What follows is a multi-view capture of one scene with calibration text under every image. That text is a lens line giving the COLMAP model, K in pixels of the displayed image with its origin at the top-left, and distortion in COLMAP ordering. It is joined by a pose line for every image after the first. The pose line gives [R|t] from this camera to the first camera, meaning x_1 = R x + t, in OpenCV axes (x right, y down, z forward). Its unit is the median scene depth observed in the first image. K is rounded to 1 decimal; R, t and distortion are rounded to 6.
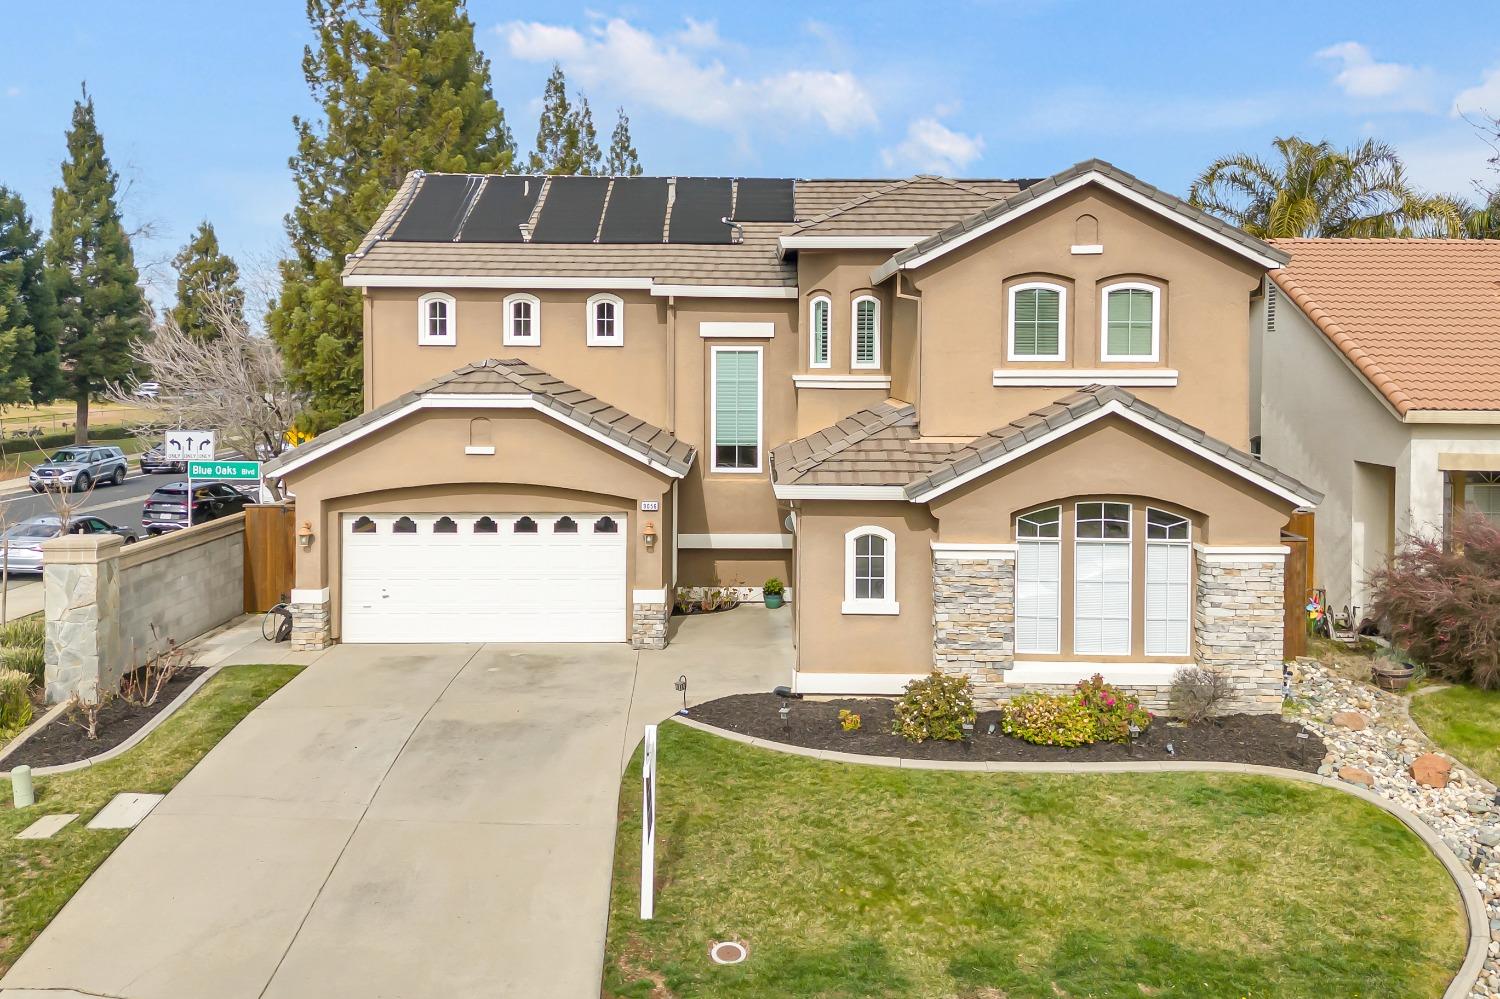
lens RADIAL K [[1349.4, 0, 749.6], [0, 1349.4, 383.2], [0, 0, 1]] dist [0.038169, -0.003709]
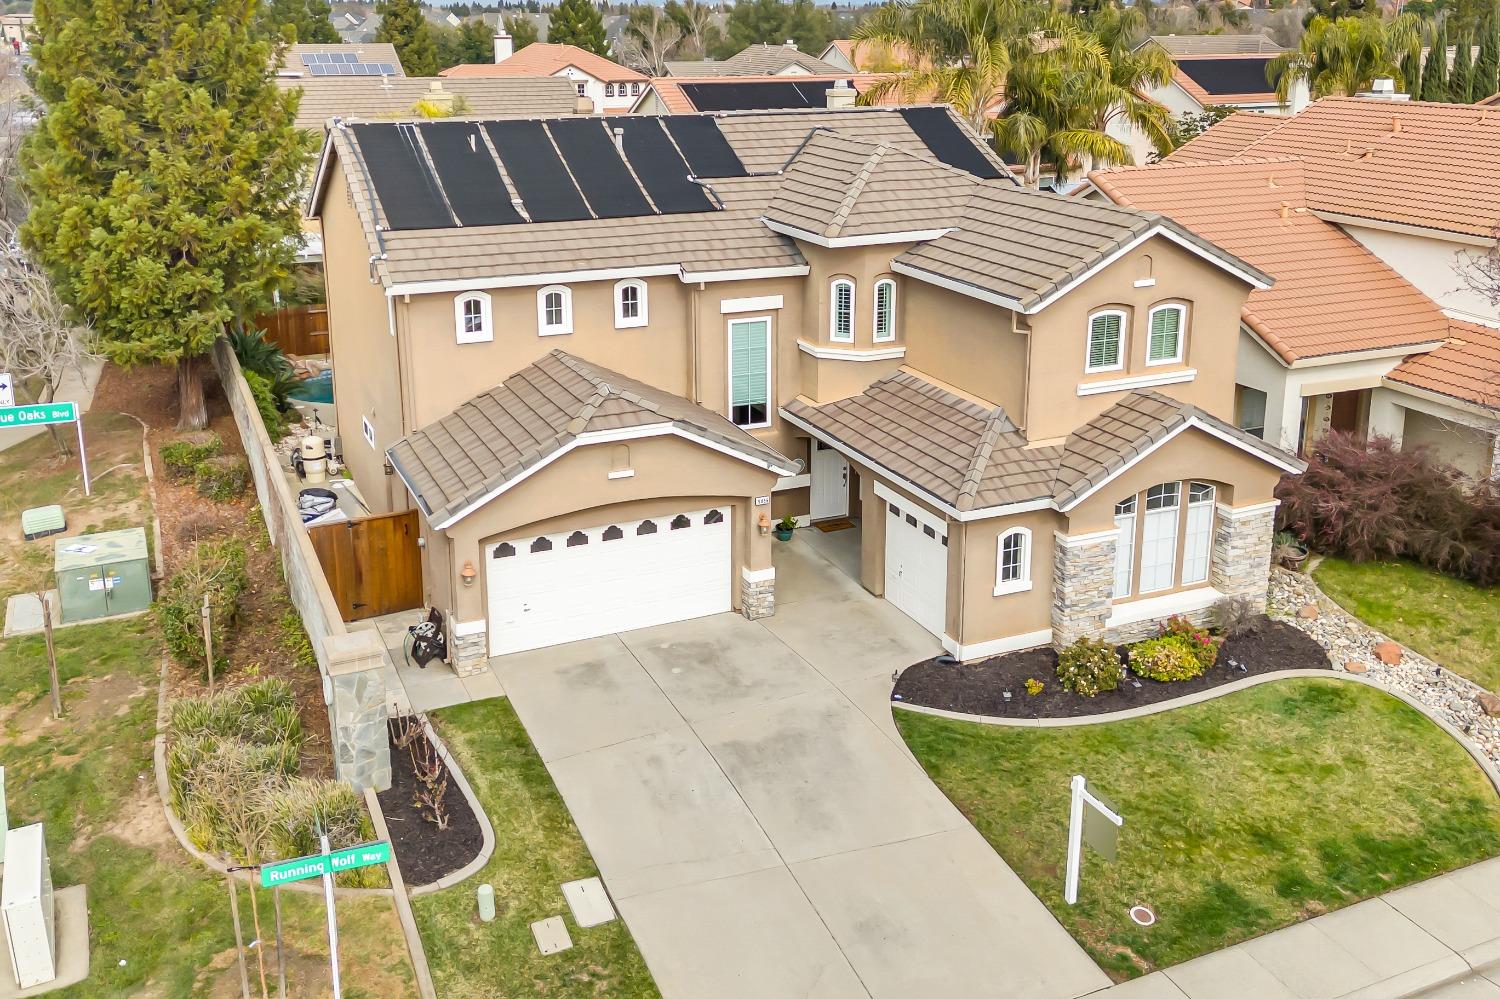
lens RADIAL K [[1409.4, 0, 753.9], [0, 1409.4, 377.8], [0, 0, 1]] dist [0.050298, -0.009691]
pose [[0.913357, -0.106929, 0.392867, -0.592341], [0.014554, 0.972856, 0.230951, -0.313950], [-0.406899, -0.205223, 0.890122, -0.037427]]
